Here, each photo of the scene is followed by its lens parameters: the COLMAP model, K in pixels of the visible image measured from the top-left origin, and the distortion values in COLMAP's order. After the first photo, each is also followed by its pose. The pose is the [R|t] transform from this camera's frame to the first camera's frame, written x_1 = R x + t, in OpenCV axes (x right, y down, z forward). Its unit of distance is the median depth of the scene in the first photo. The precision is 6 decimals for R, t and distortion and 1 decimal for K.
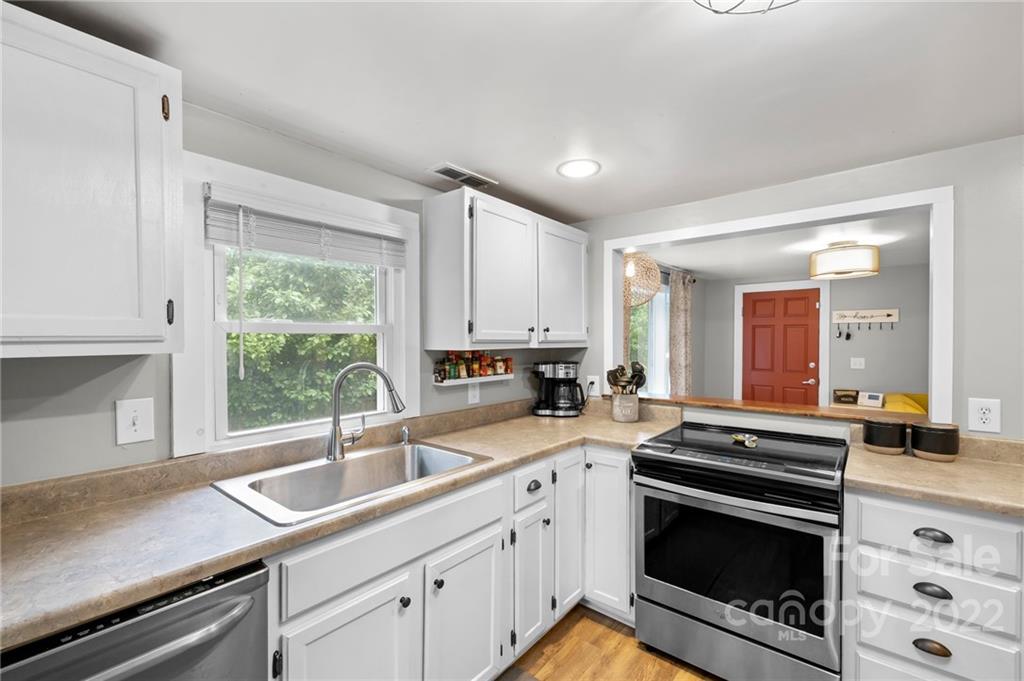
lens RADIAL K [[436.2, 0, 510.9], [0, 436.2, 343.5], [0, 0, 1]] dist [-0.001302, 0.002013]
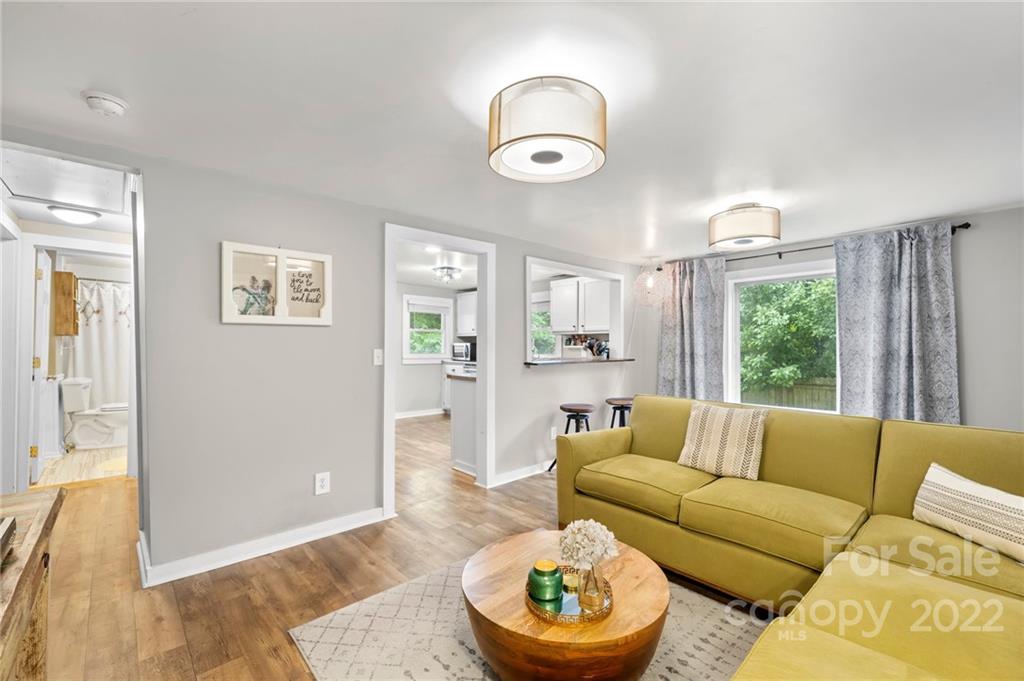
lens RADIAL K [[436.2, 0, 515.6], [0, 436.2, 338.9], [0, 0, 1]] dist [-0.001302, 0.002013]
pose [[-0.140843, -0.010390, -0.989977, 2.566436], [-0.007826, 0.999925, -0.009381, 0.066825], [0.990001, 0.006426, -0.140914, 1.029370]]
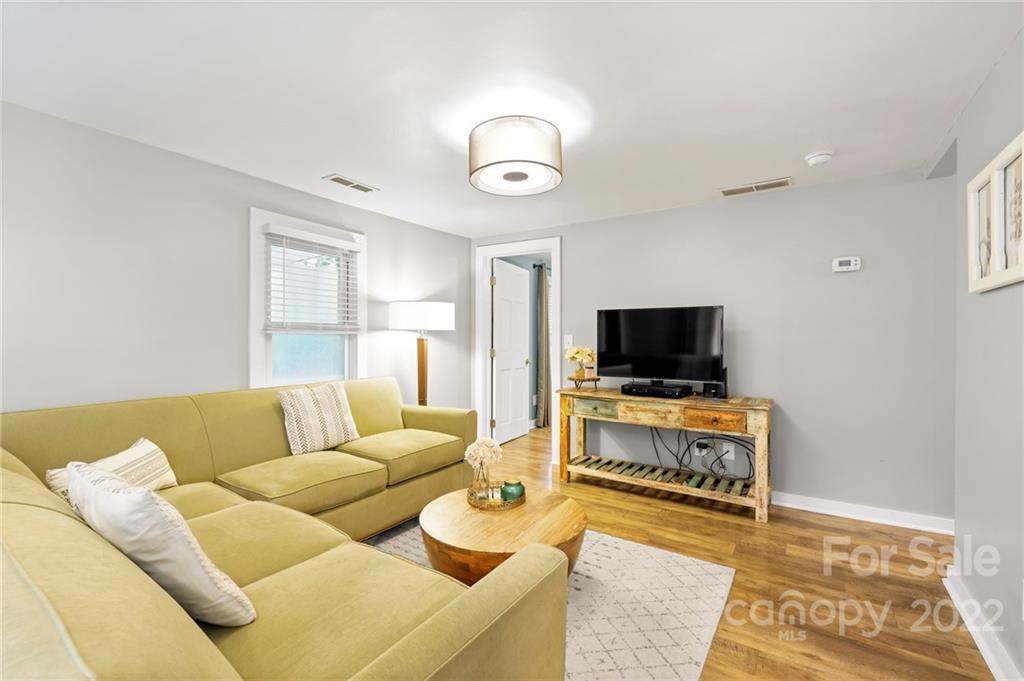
lens RADIAL K [[436.2, 0, 515.2], [0, 436.2, 341.6], [0, 0, 1]] dist [-0.001302, 0.002013]
pose [[-0.101699, -0.004948, 0.994803, 0.931146], [0.007597, 0.999955, 0.005750, 0.097950], [-0.994786, 0.008142, -0.101657, 1.071379]]
